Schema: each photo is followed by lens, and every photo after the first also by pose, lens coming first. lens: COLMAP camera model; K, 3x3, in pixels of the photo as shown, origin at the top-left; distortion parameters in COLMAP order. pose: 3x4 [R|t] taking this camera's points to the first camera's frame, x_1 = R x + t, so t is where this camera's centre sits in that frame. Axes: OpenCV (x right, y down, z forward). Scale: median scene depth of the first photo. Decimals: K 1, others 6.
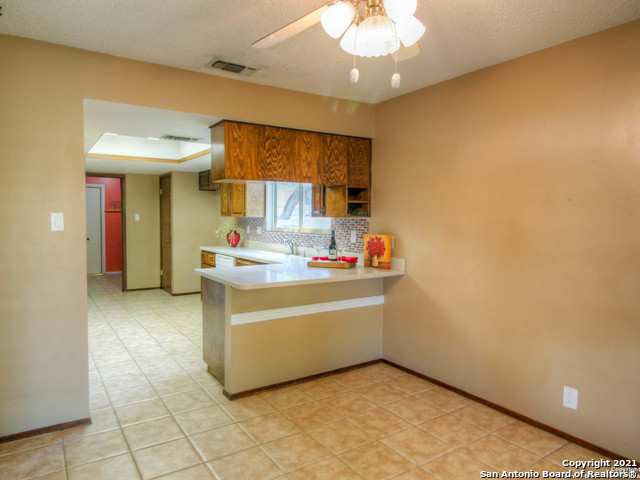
lens RADIAL K [[434.5, 0, 320.0], [0, 434.5, 239.7], [0, 0, 1]] dist [0.010920, -0.015533]
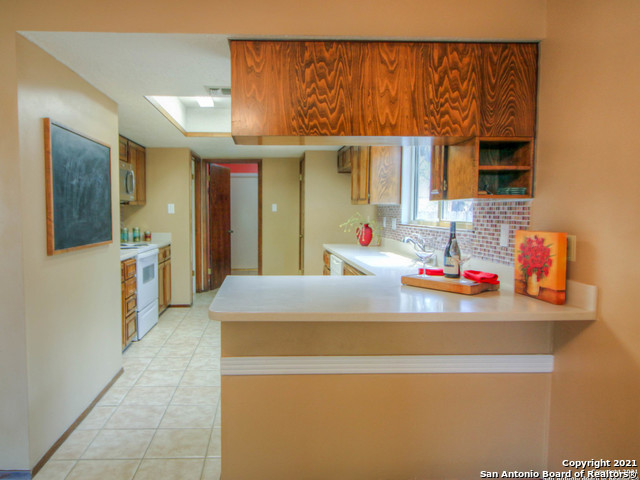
lens RADIAL K [[472.4, 0, 273.5], [0, 472.4, 239.3], [0, 0, 1]] dist [-0.003289, -0.012326]
pose [[0.842281, 0.029261, -0.538244, 0.163815], [-0.026289, 0.999567, 0.013201, -0.001999], [0.538398, 0.003031, 0.842685, 0.383764]]
